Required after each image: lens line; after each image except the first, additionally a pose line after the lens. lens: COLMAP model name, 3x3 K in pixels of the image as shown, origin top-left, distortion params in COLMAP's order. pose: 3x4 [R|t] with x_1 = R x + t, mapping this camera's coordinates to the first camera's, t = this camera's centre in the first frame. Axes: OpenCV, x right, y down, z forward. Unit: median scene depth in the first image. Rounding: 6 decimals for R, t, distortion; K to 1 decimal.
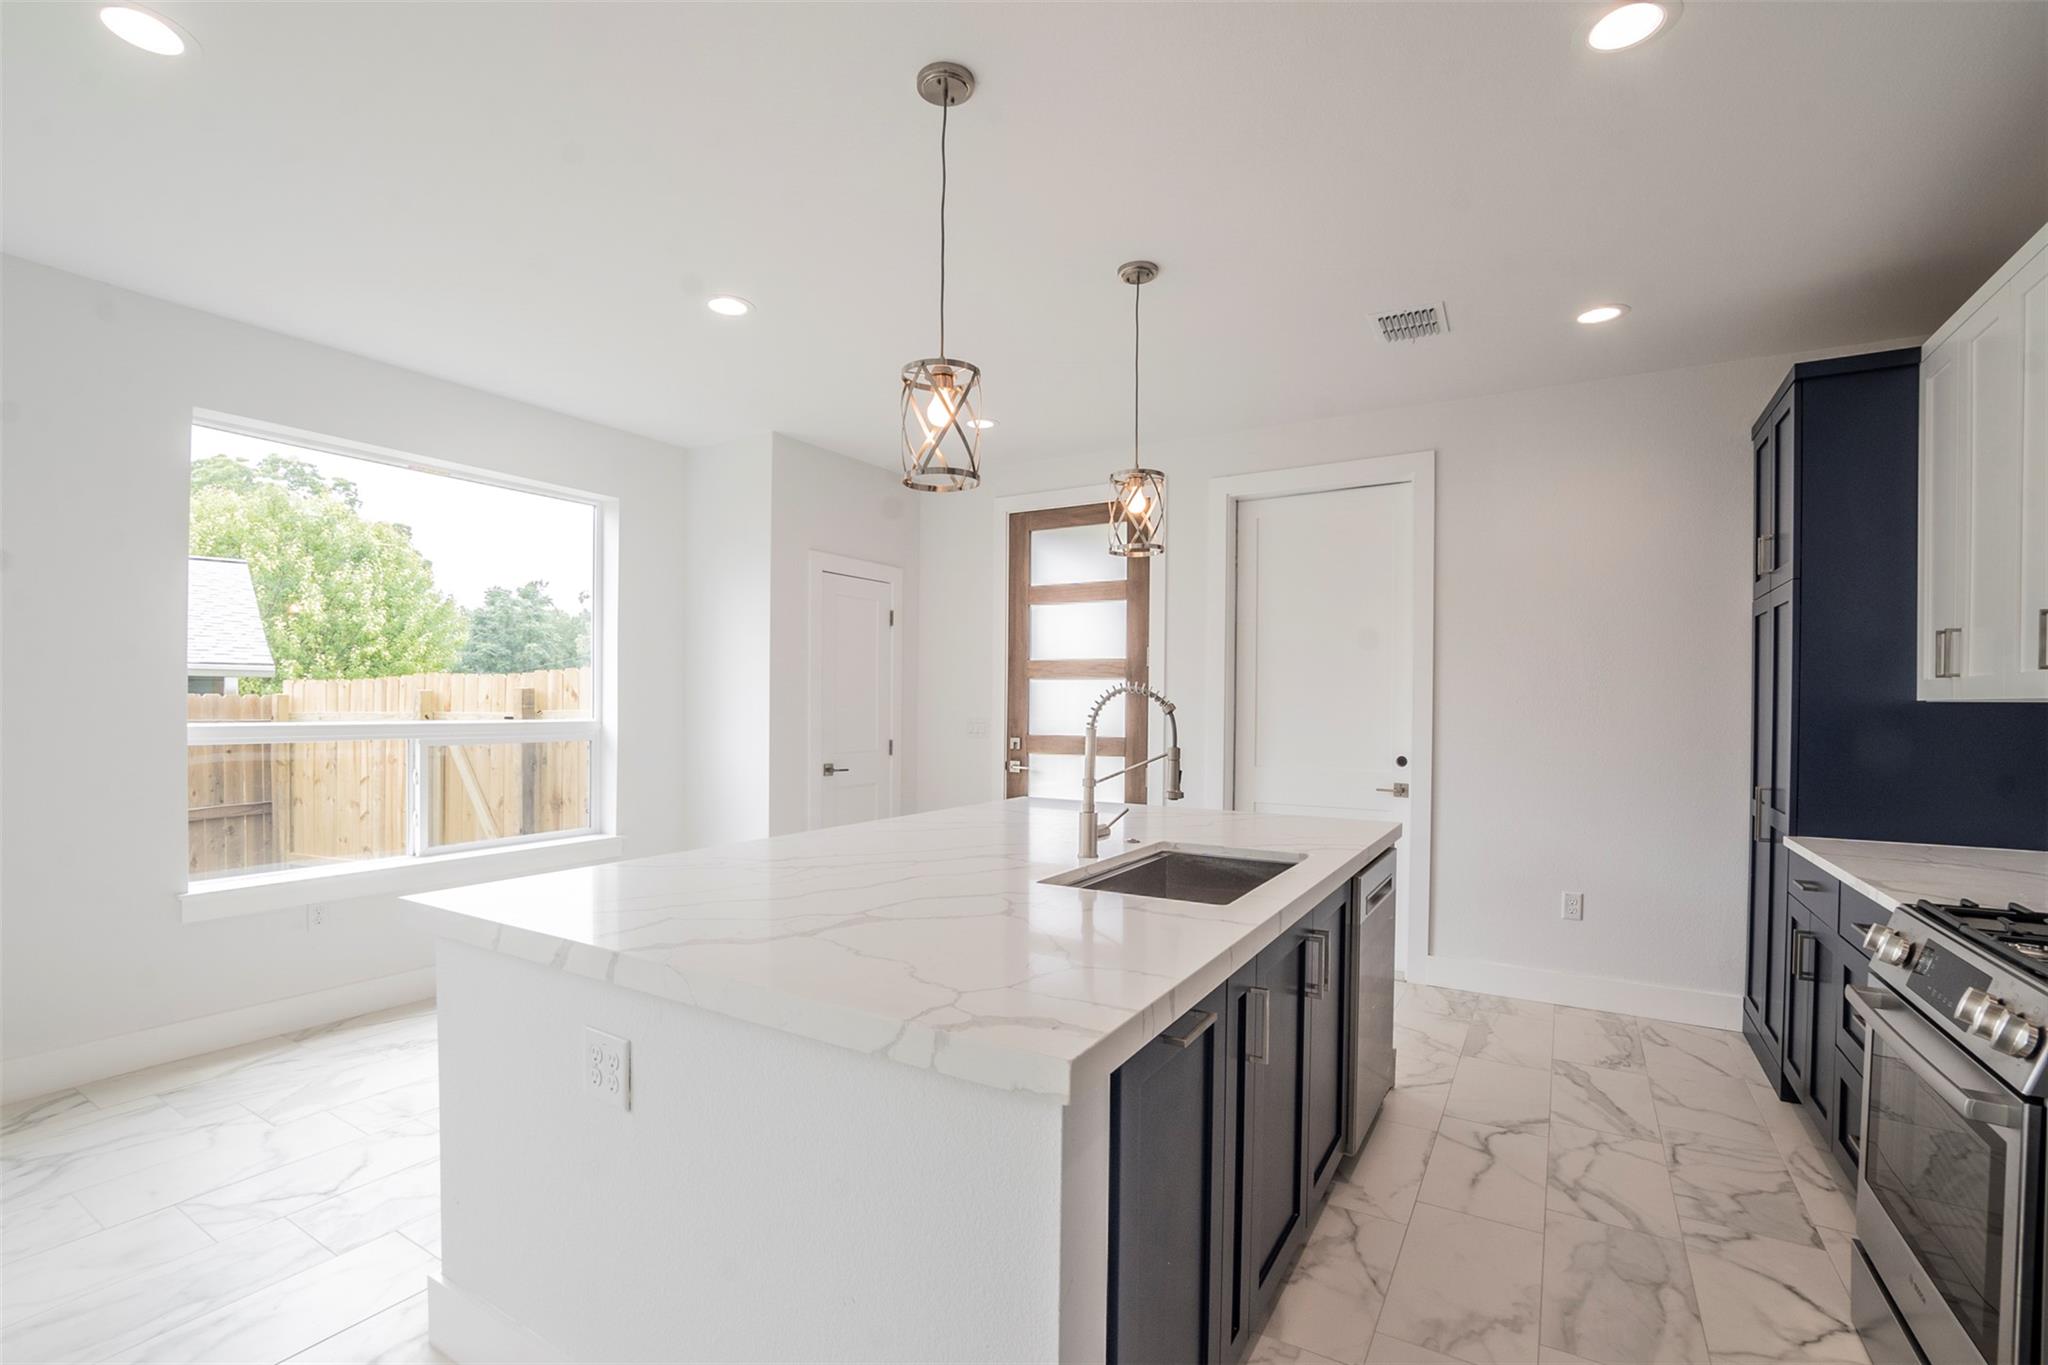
lens RADIAL K [[917.1, 0, 997.3], [0, 917.1, 712.9], [0, 0, 1]] dist [-0.044354, 0.012360]
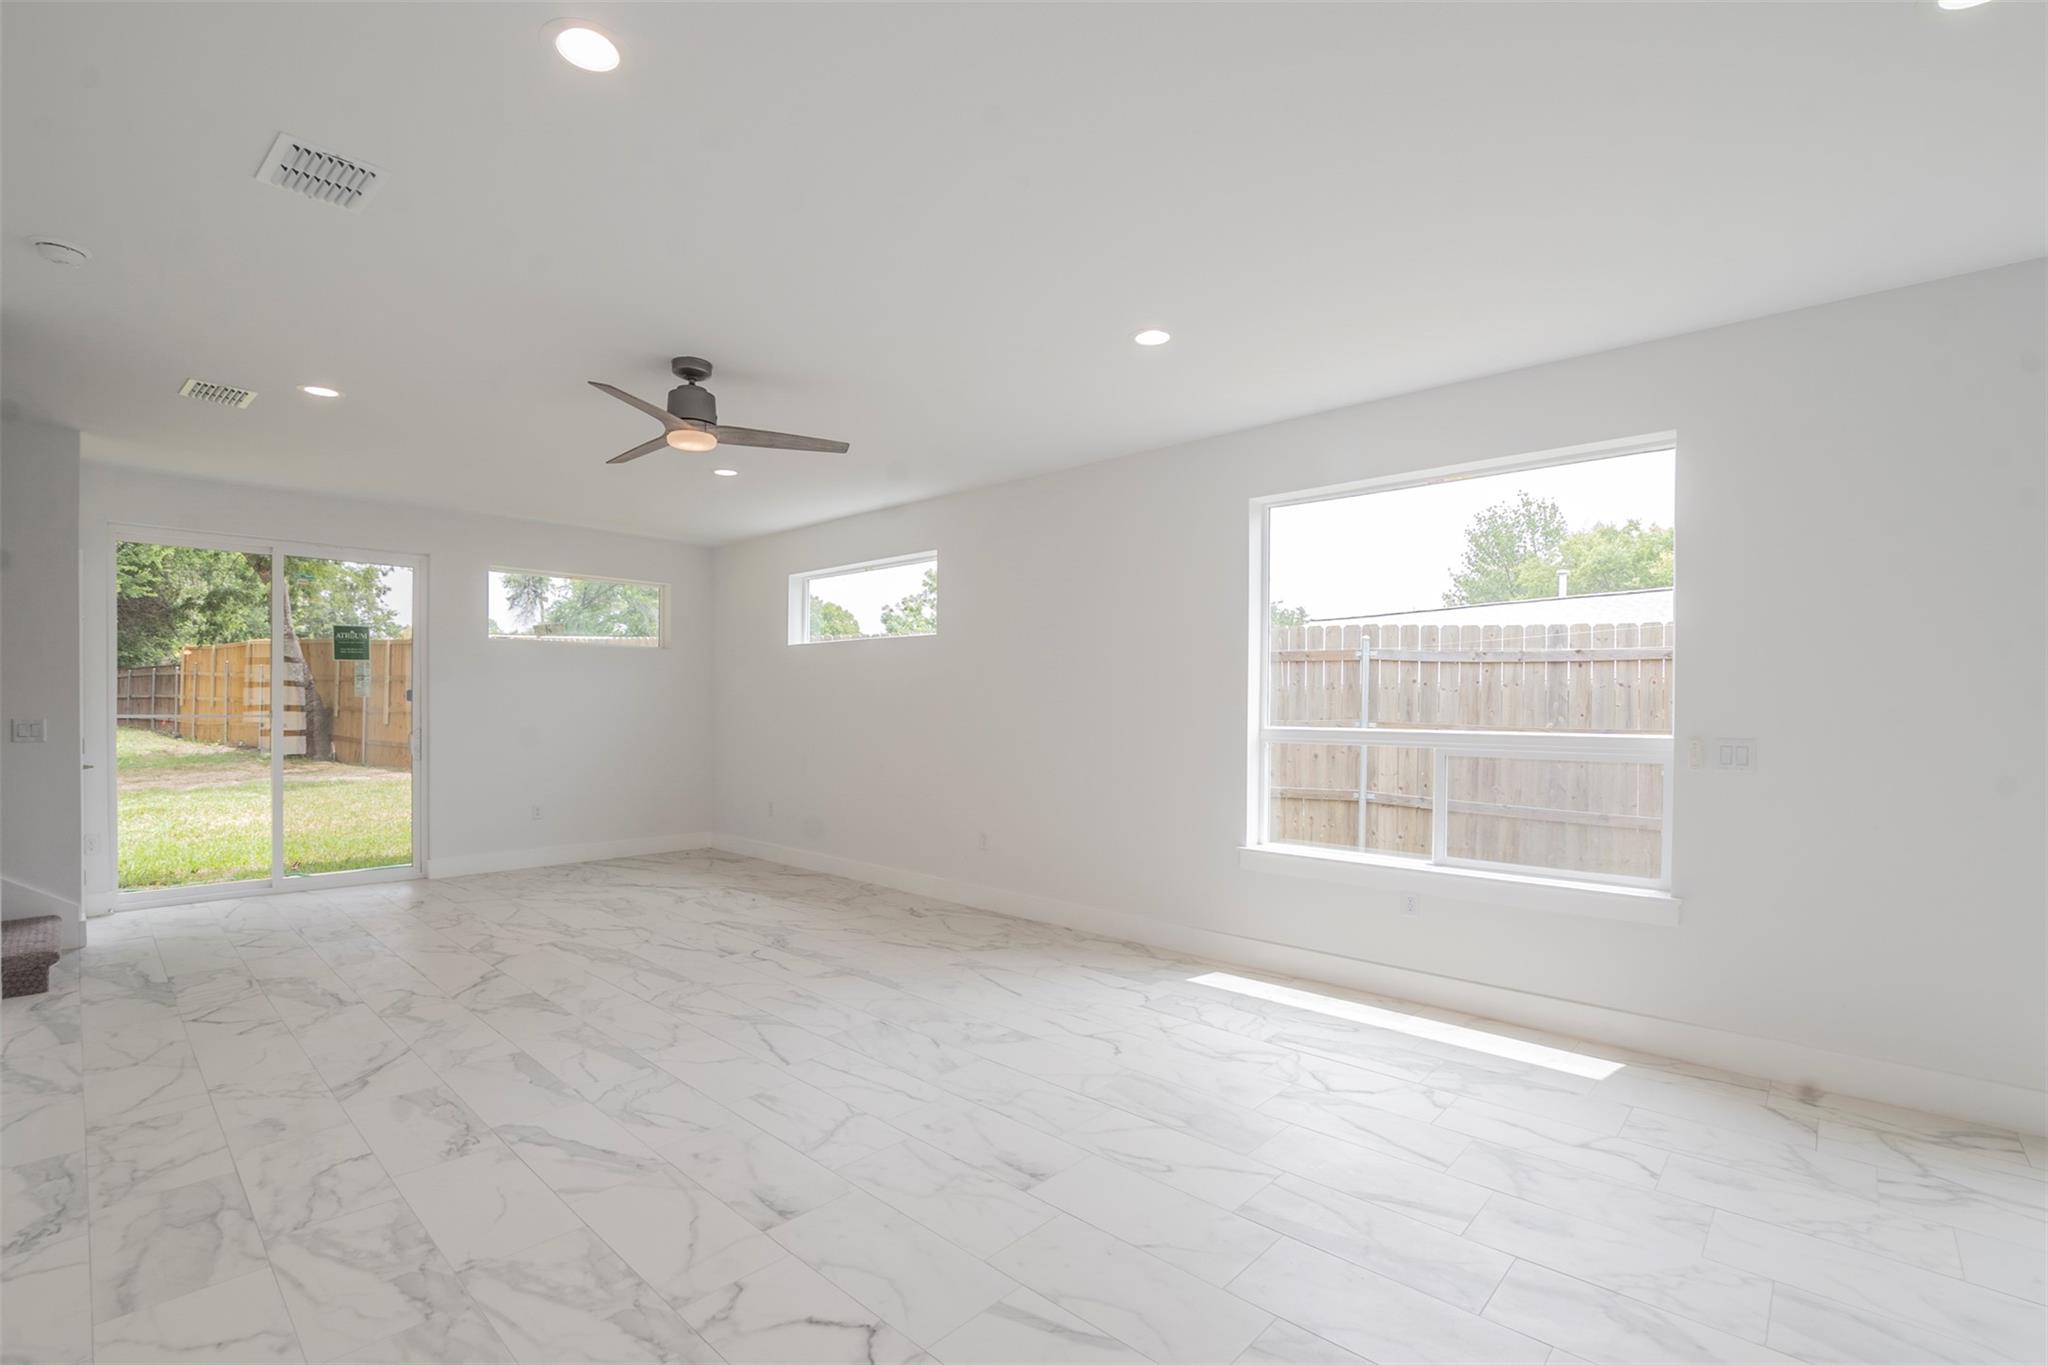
lens RADIAL K [[917.1, 0, 997.3], [0, 917.1, 712.9], [0, 0, 1]] dist [-0.044354, 0.012360]
pose [[-0.204068, -0.001369, -0.978956, 0.052731], [-0.018889, 0.999818, 0.002539, -0.000082], [0.978775, 0.019009, -0.204056, 0.081633]]
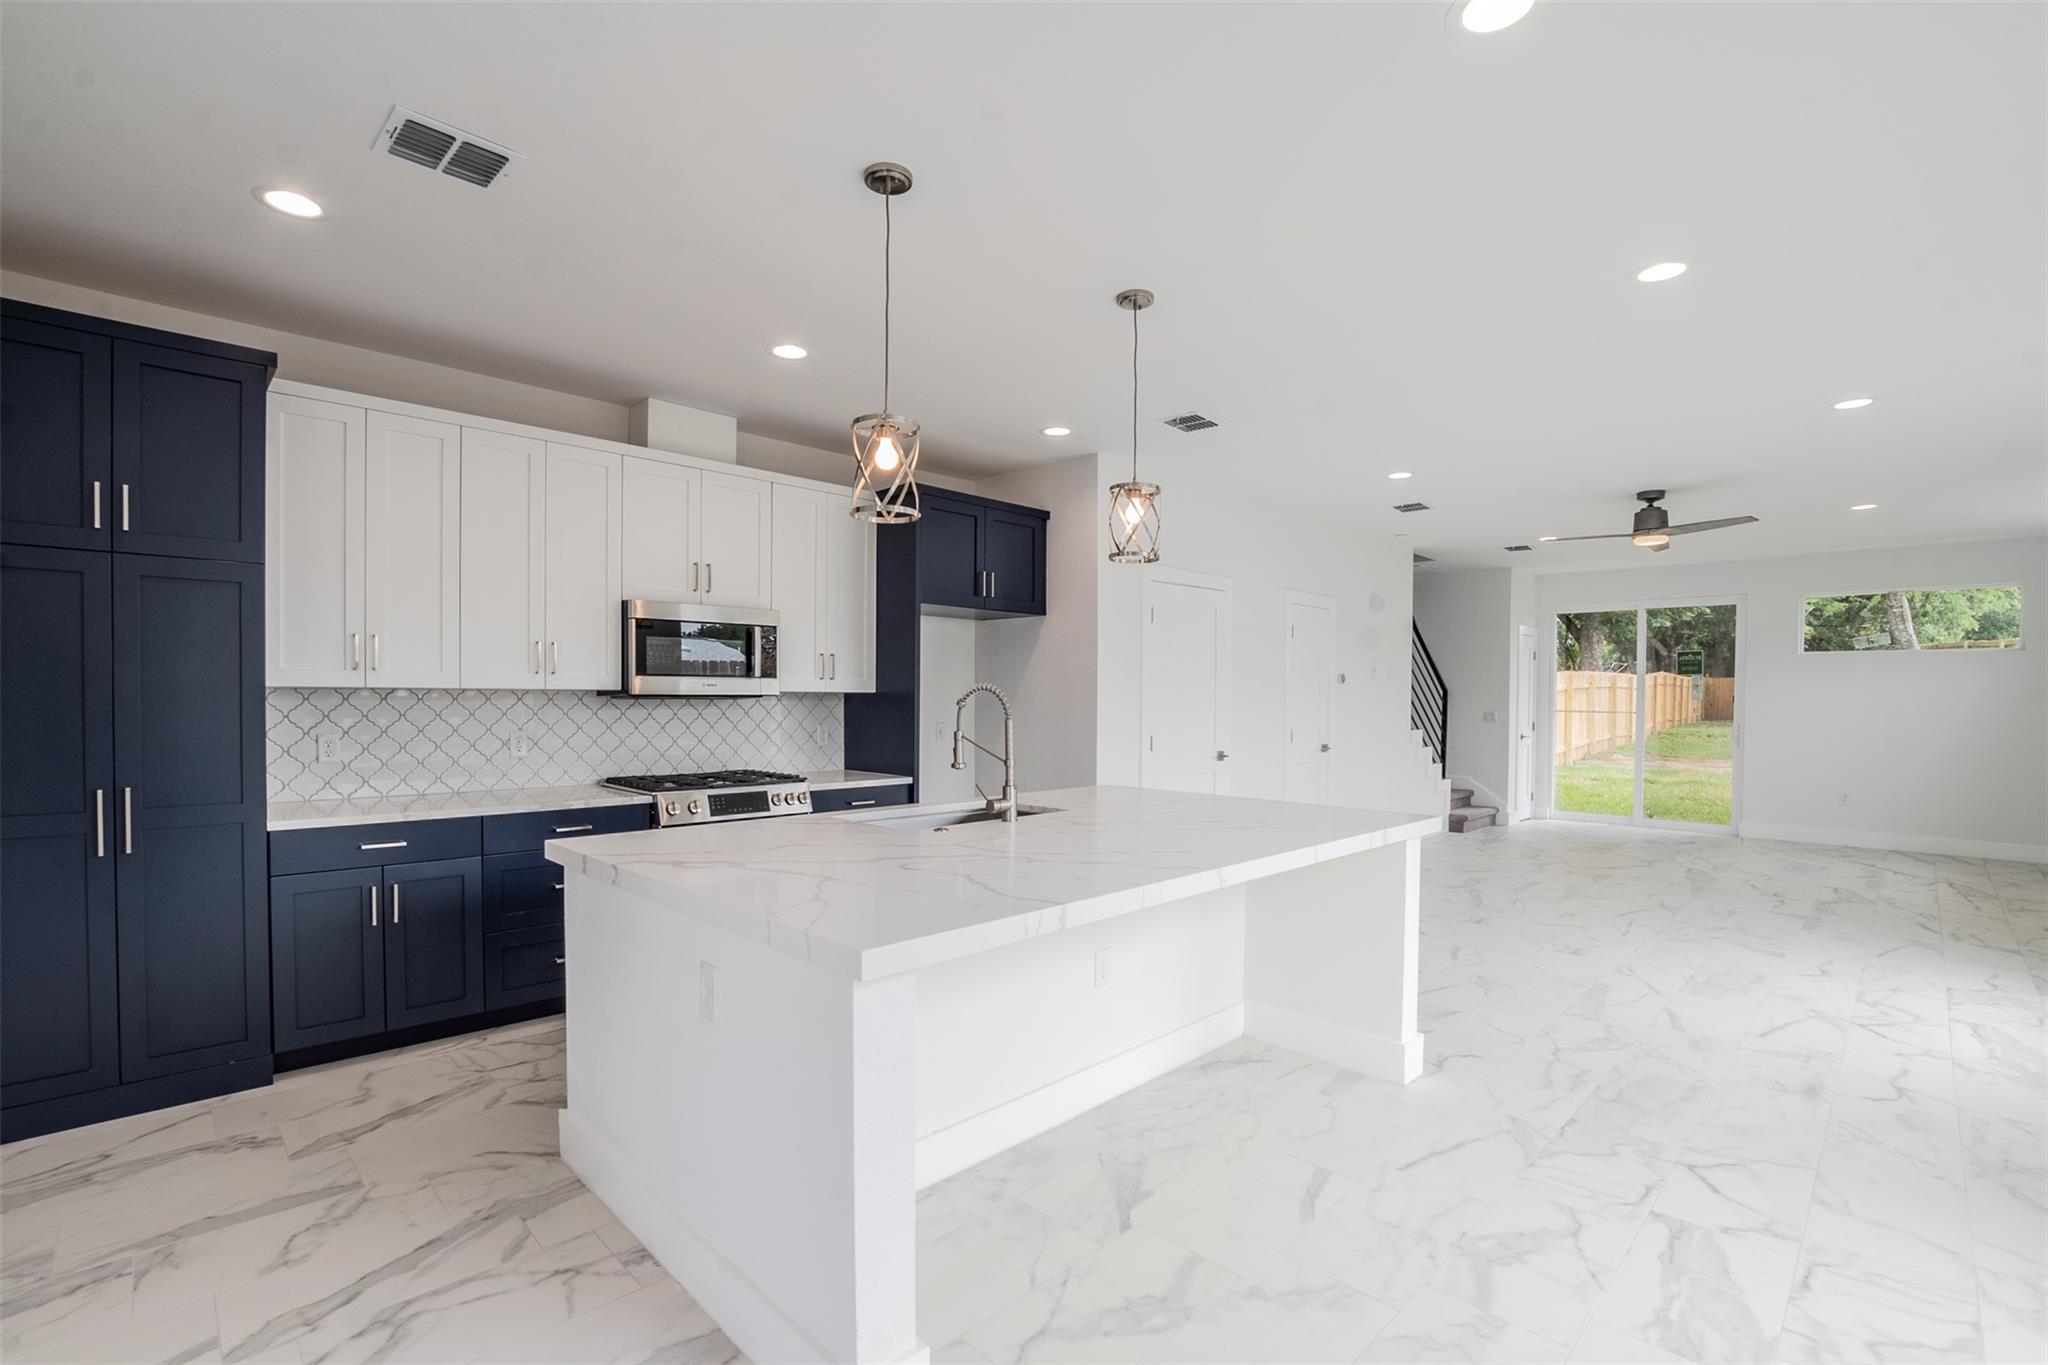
lens RADIAL K [[917.1, 0, 997.3], [0, 917.1, 712.9], [0, 0, 1]] dist [-0.044354, 0.012360]
pose [[-0.969895, -0.020592, 0.242651, -0.100743], [-0.013297, 0.999410, 0.031661, -0.017803], [-0.243160, 0.027482, -0.969597, 1.186805]]
